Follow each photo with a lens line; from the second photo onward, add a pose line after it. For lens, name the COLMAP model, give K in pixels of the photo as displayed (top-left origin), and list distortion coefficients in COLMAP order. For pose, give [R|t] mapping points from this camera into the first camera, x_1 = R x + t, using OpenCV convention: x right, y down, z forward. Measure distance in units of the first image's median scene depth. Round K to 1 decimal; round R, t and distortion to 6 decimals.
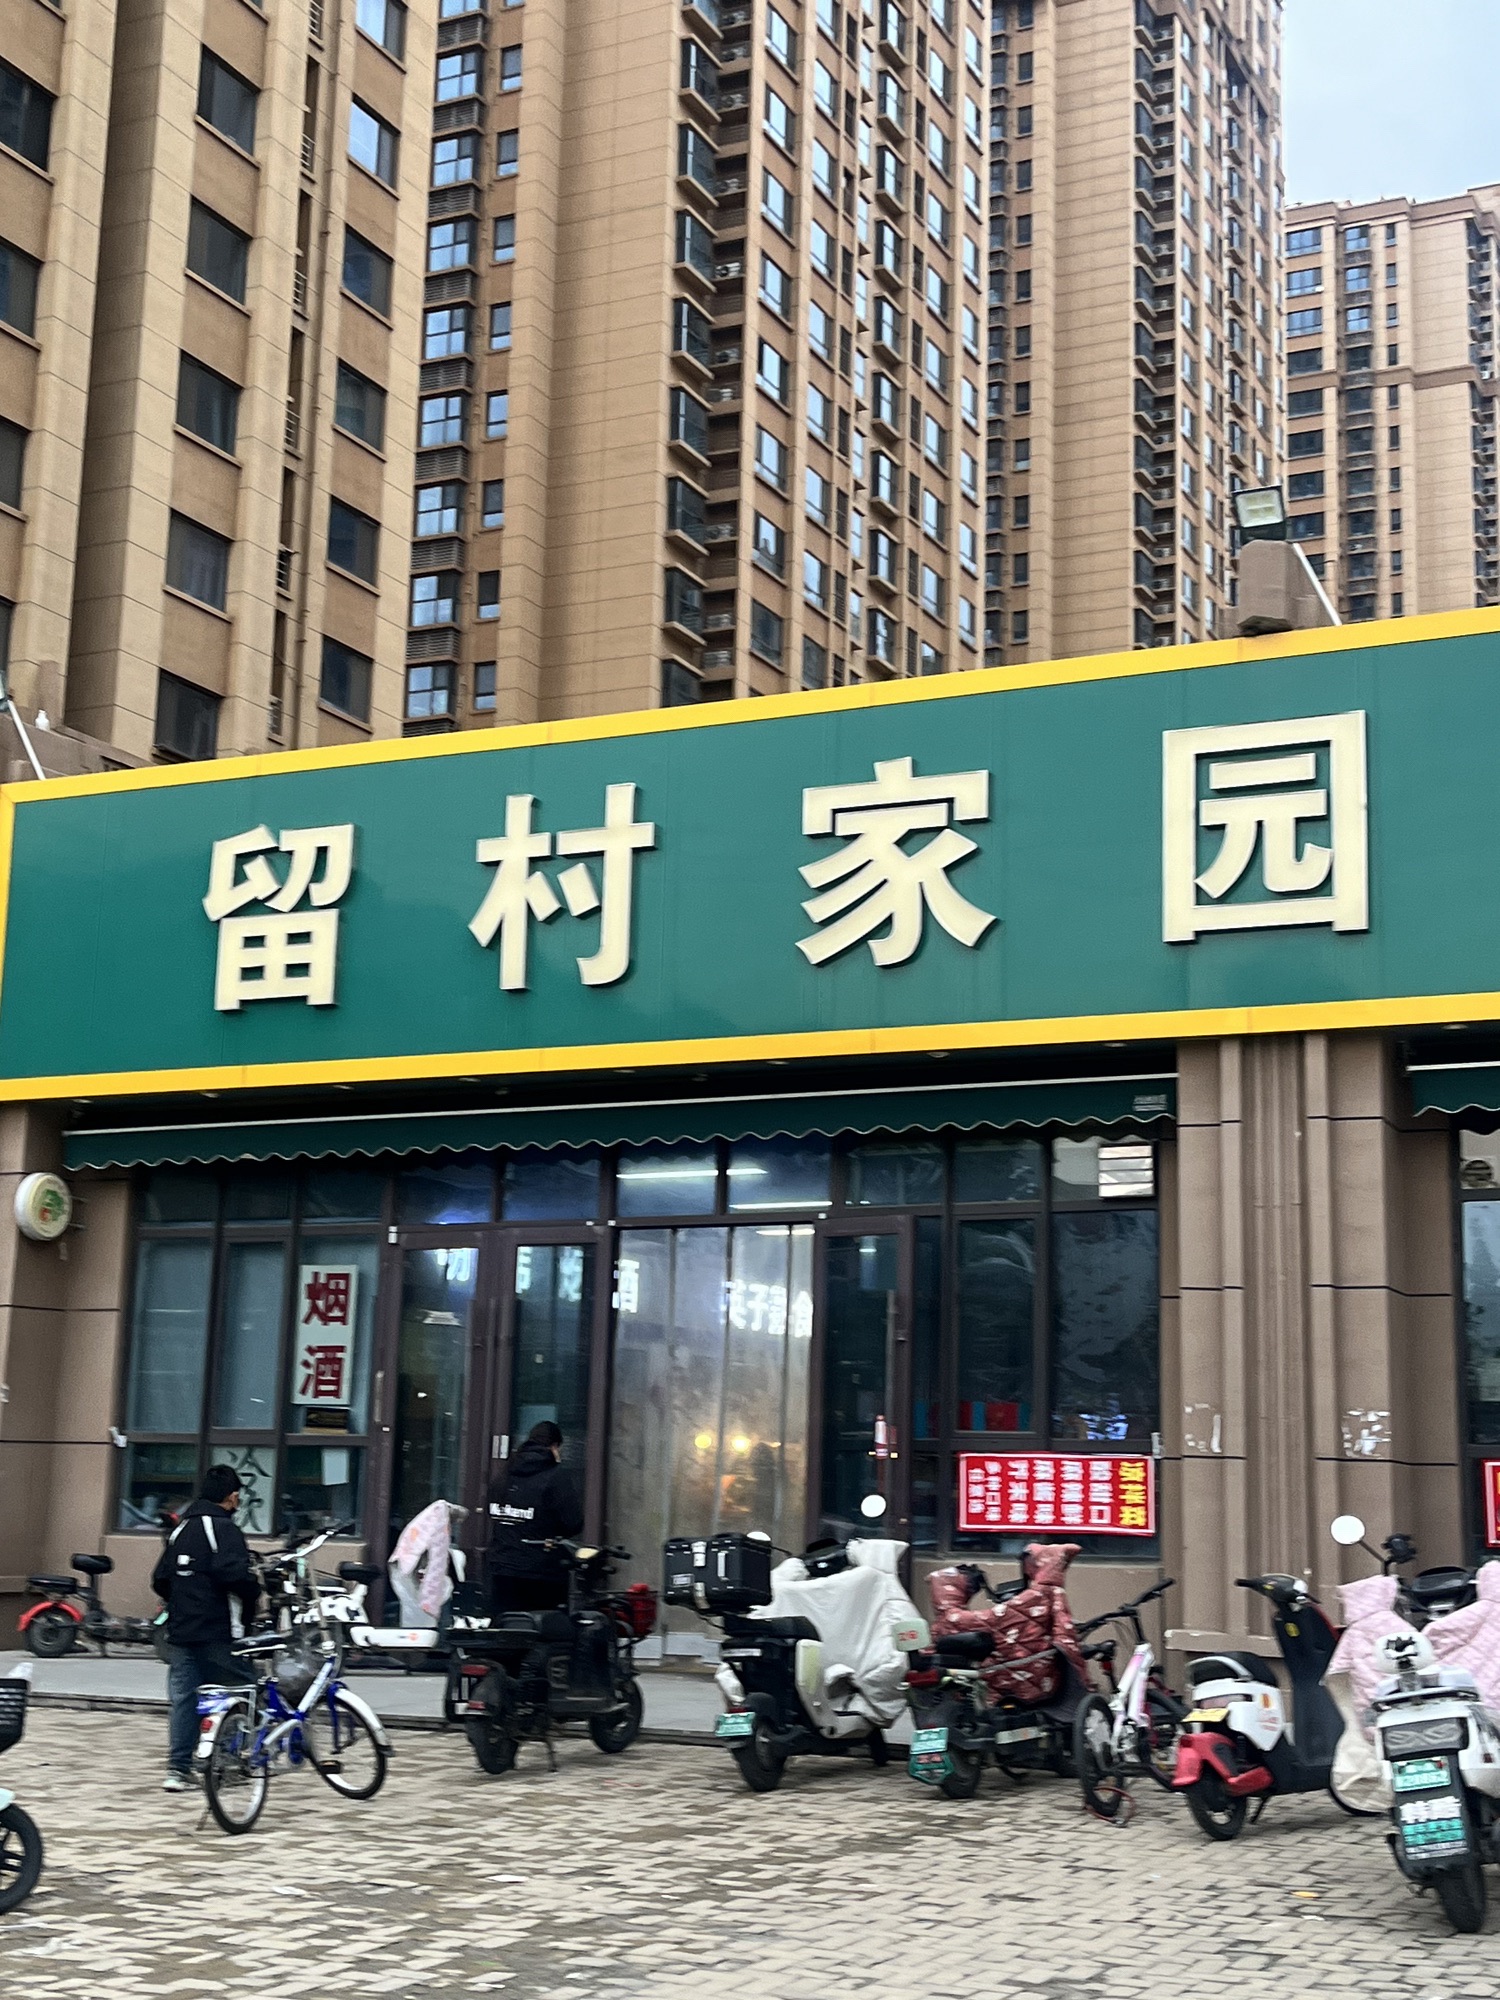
lens RADIAL K [[2609.3, 0, 759.8], [0, 2609.3, 990.0], [0, 0, 1]] dist [0.123500, 0.000000]
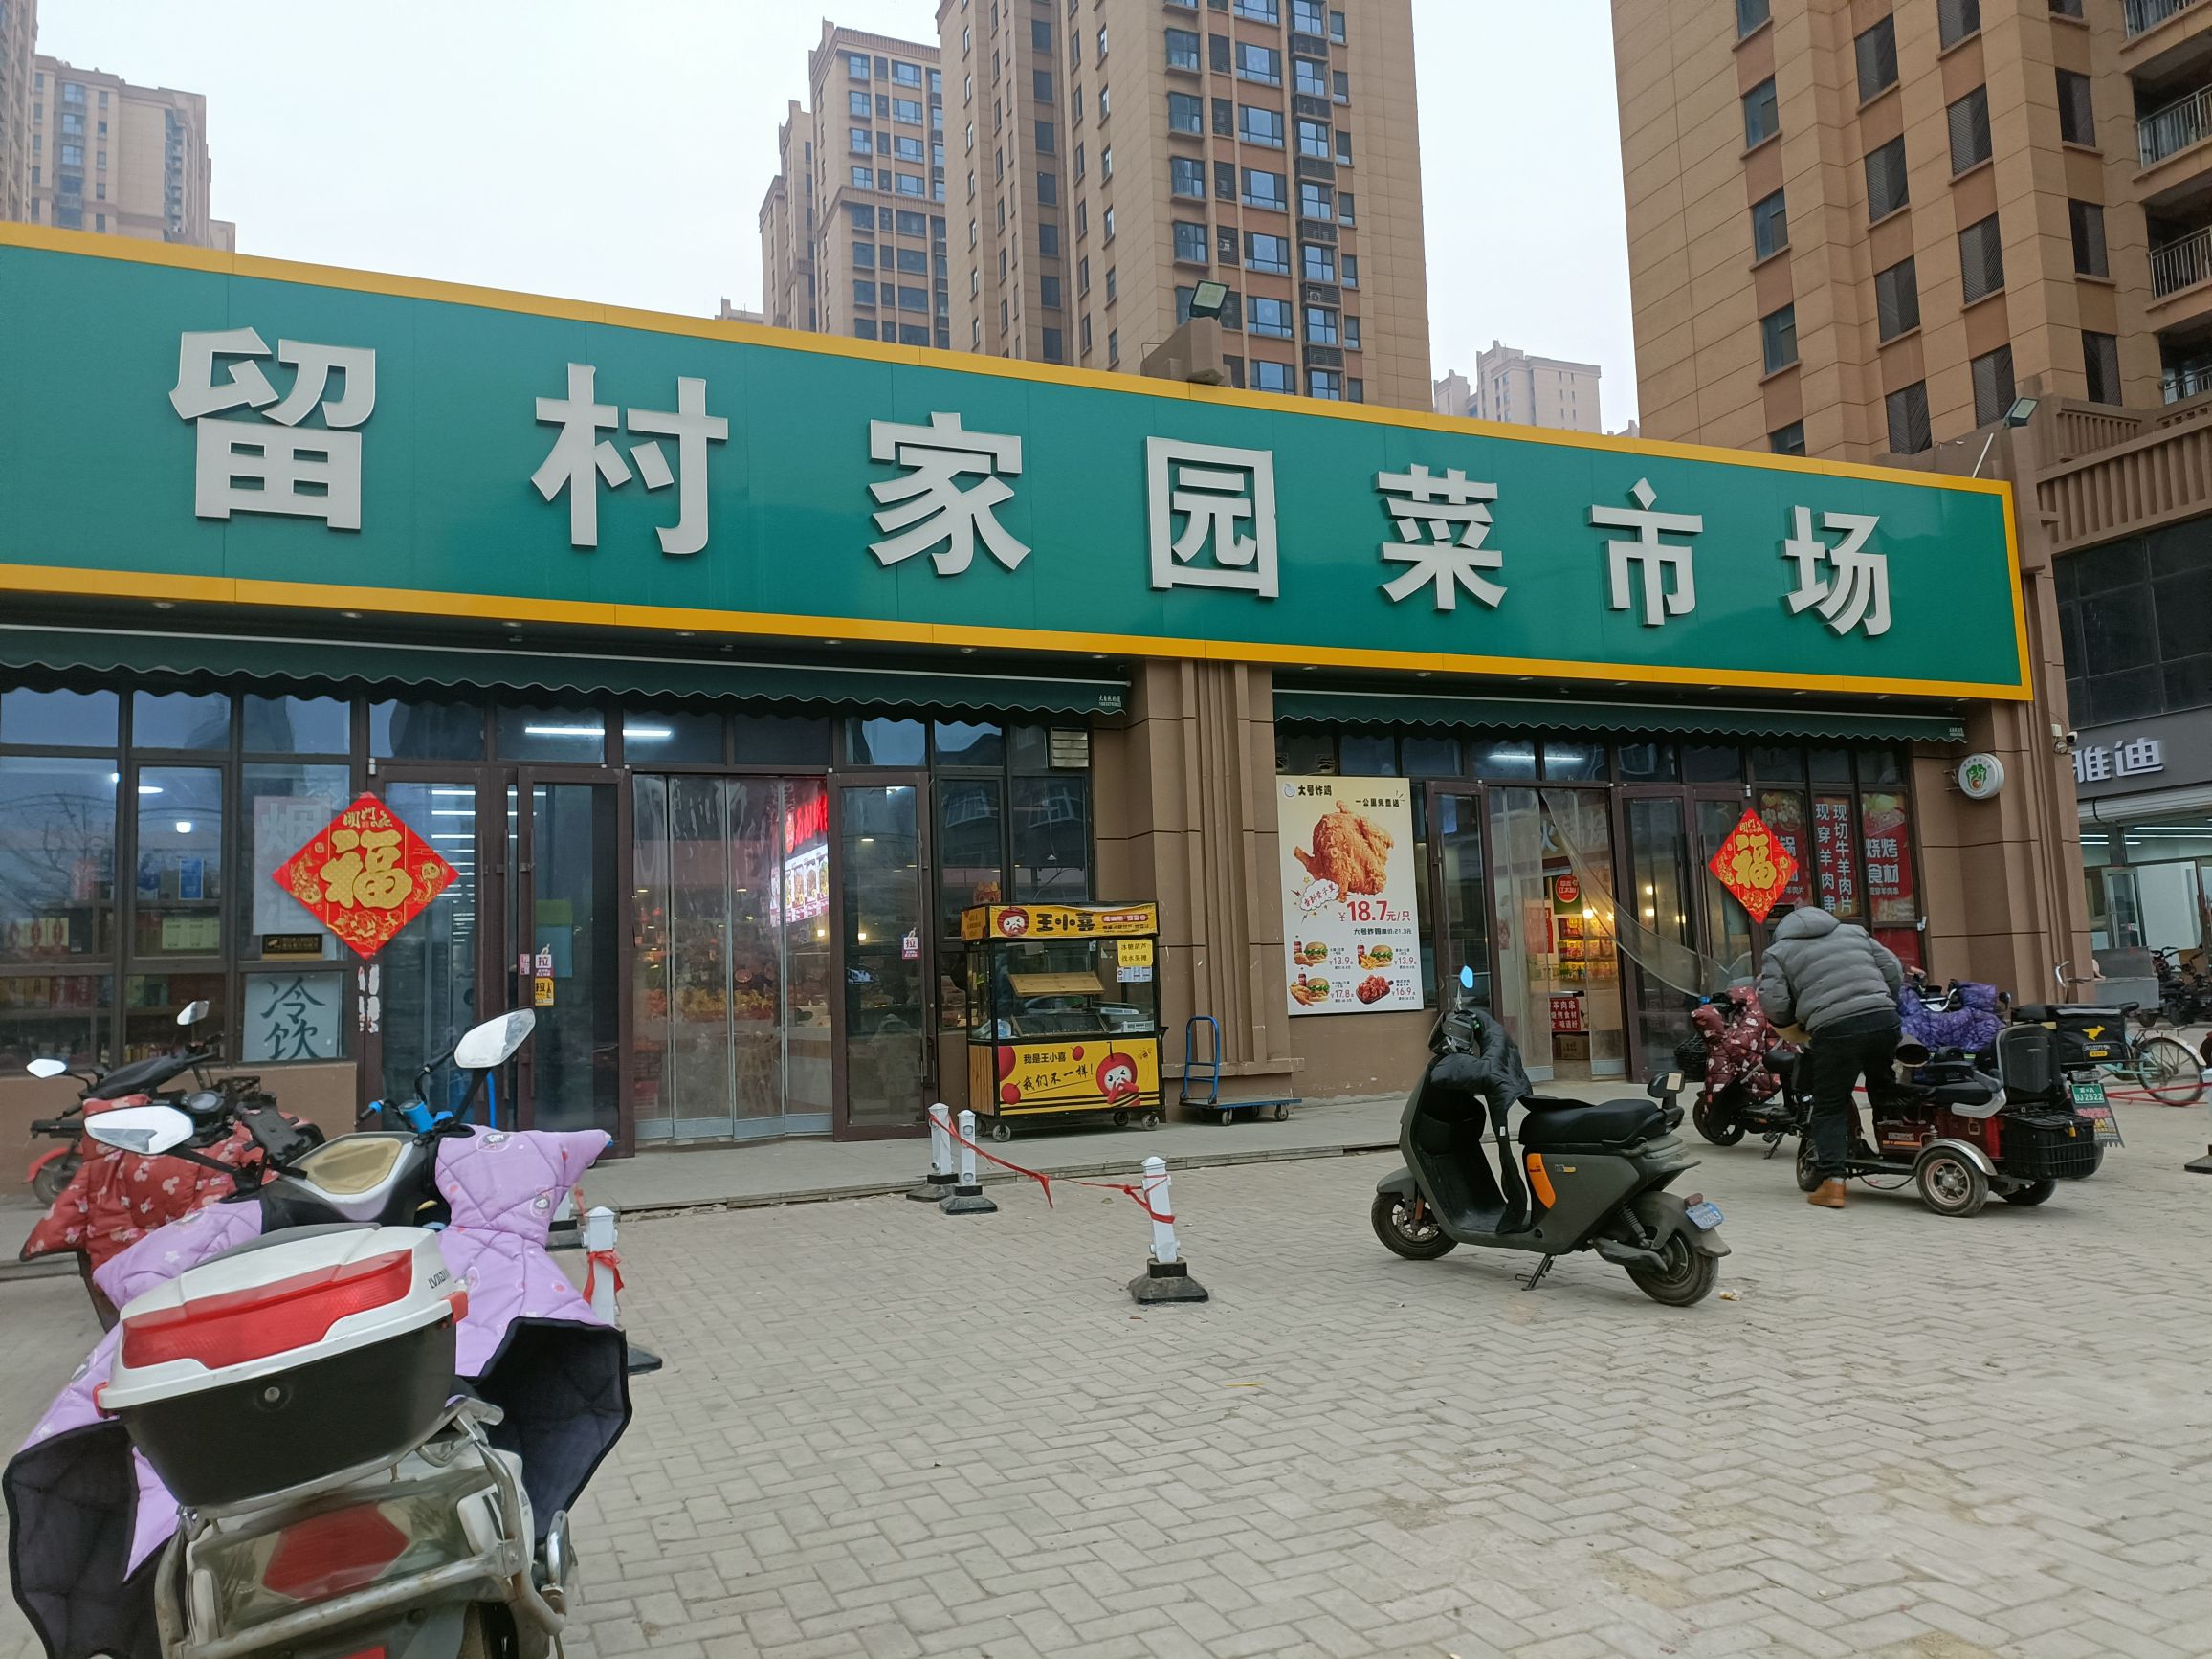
lens RADIAL K [[1642.4, 0, 1127.0], [0, 1642.4, 826.8], [0, 0, 1]] dist [0.069709, -0.040166]
pose [[0.657613, 0.036952, 0.752449, -0.464275], [-0.087821, 0.995747, 0.027852, 0.077879], [-0.748220, -0.084396, 0.658061, 0.375576]]
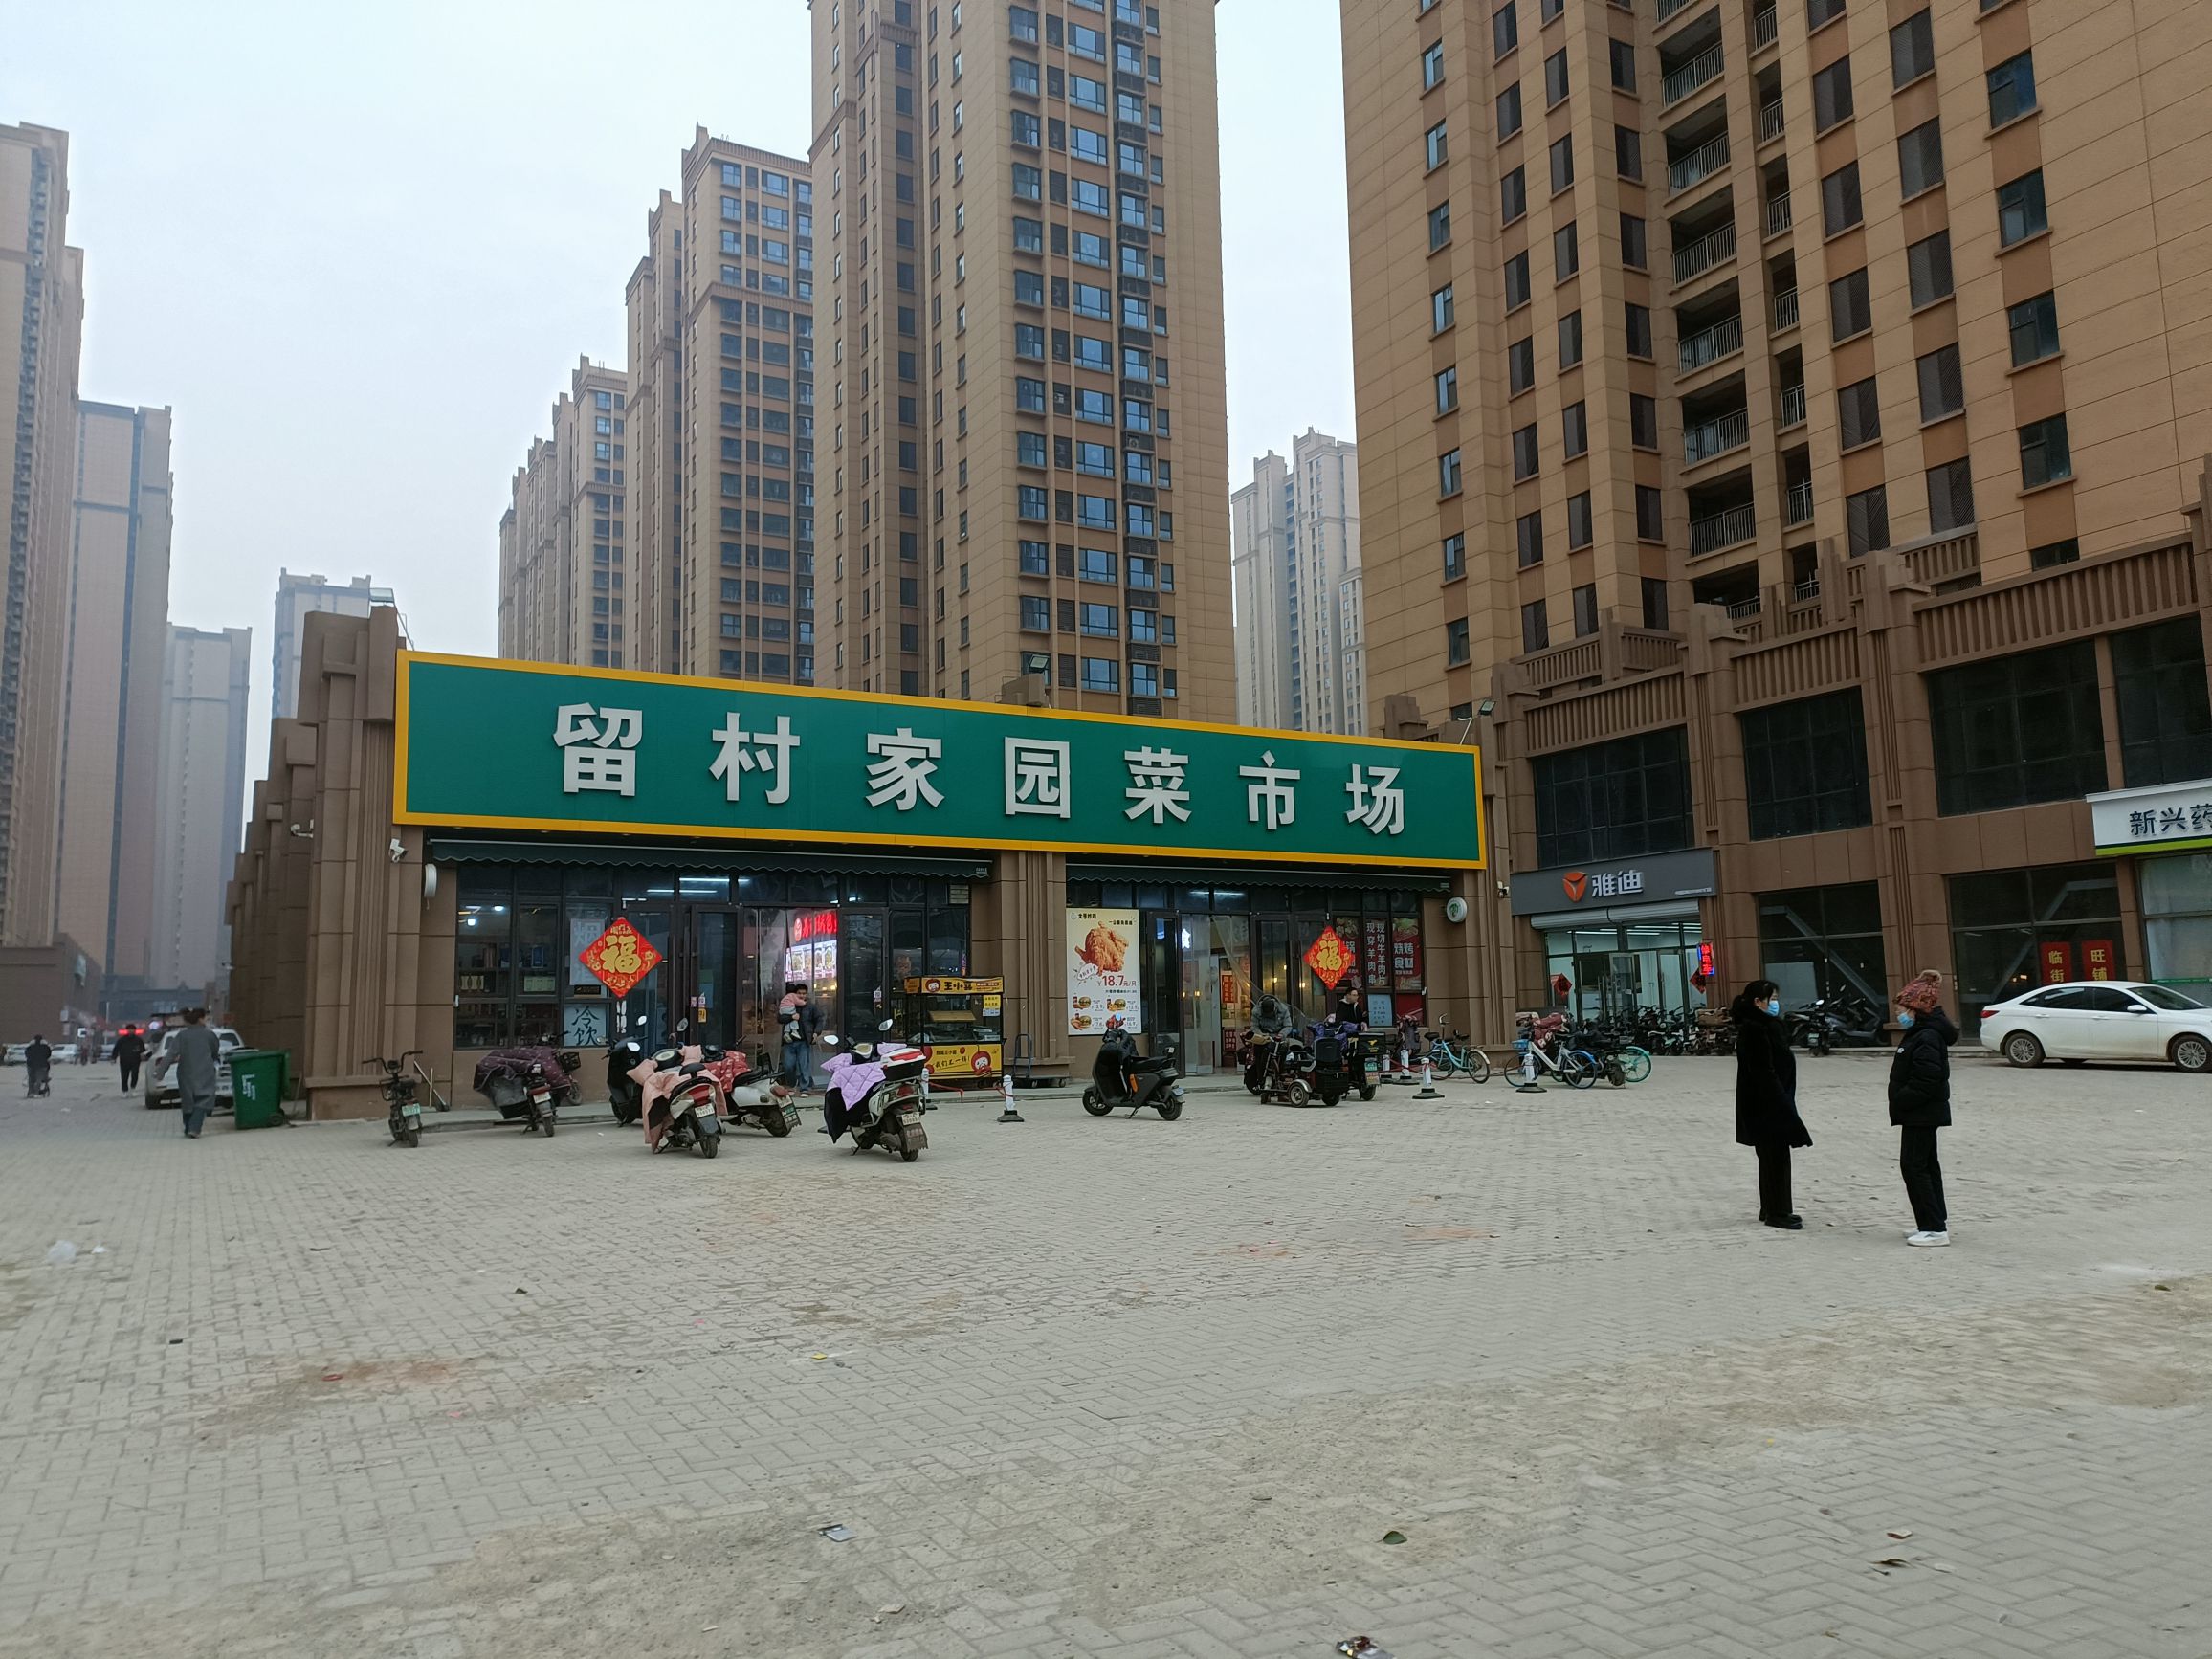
lens RADIAL K [[1642.4, 0, 1122.0], [0, 1642.4, 837.4], [0, 0, 1]] dist [0.069709, -0.040166]
pose [[0.574913, 0.066387, 0.815517, -1.068831], [-0.118428, 0.992959, 0.002656, -0.012223], [-0.809599, -0.098107, 0.578727, -0.094929]]
